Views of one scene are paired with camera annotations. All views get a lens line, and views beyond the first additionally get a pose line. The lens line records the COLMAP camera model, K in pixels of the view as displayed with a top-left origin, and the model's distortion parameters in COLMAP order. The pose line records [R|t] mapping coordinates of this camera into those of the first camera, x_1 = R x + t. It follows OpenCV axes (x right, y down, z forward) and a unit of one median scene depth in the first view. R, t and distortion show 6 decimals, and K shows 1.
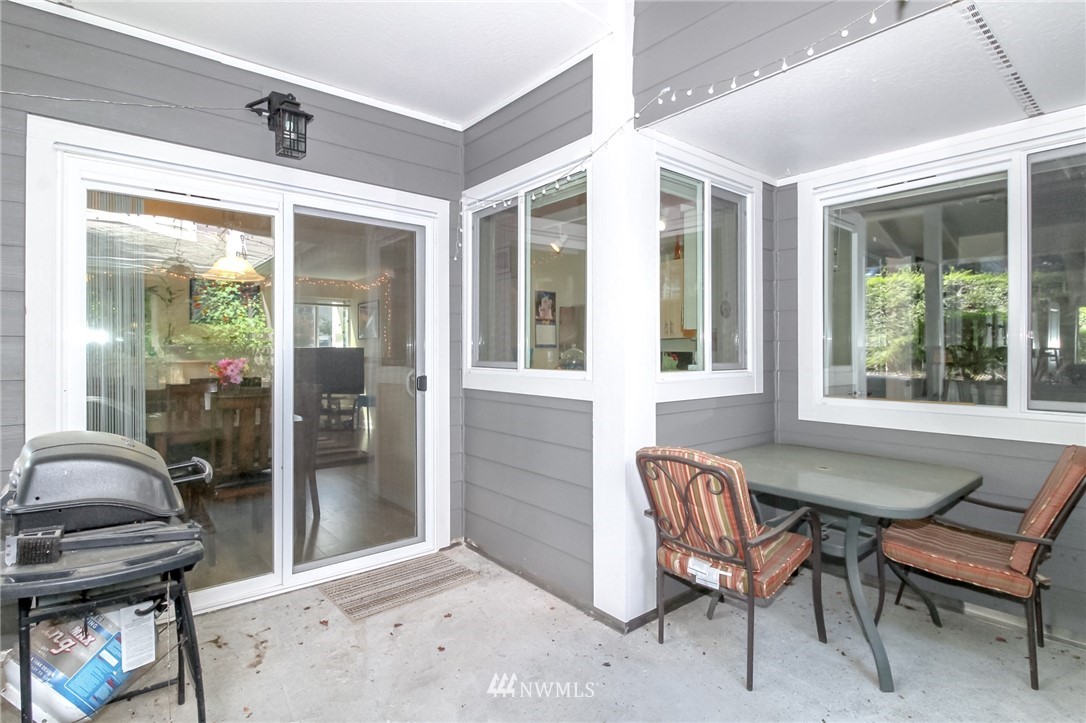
lens RADIAL K [[528.6, 0, 512.0], [0, 528.6, 360.1], [0, 0, 1]] dist [0.007096, -0.008671]
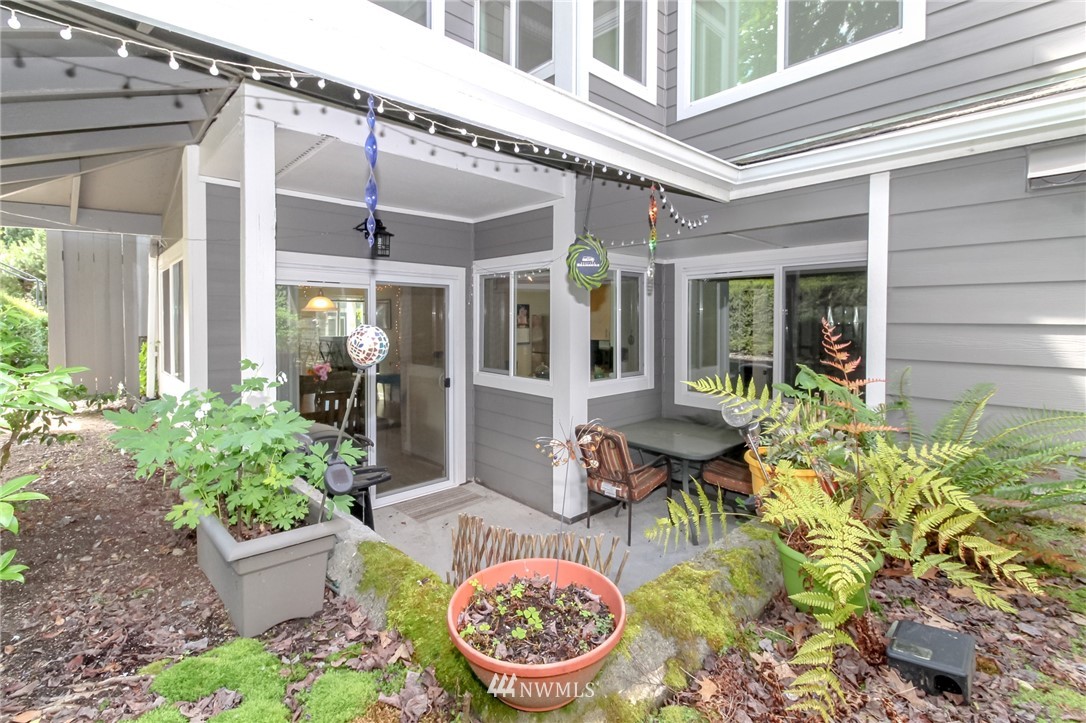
lens RADIAL K [[496.0, 0, 510.4], [0, 496.0, 331.7], [0, 0, 1]] dist [0.014475, -0.009243]
pose [[0.998605, 0.001245, 0.052782, -0.075228], [-0.002144, 0.999854, 0.016980, -0.162357], [-0.052753, -0.017069, 0.998462, -0.620047]]
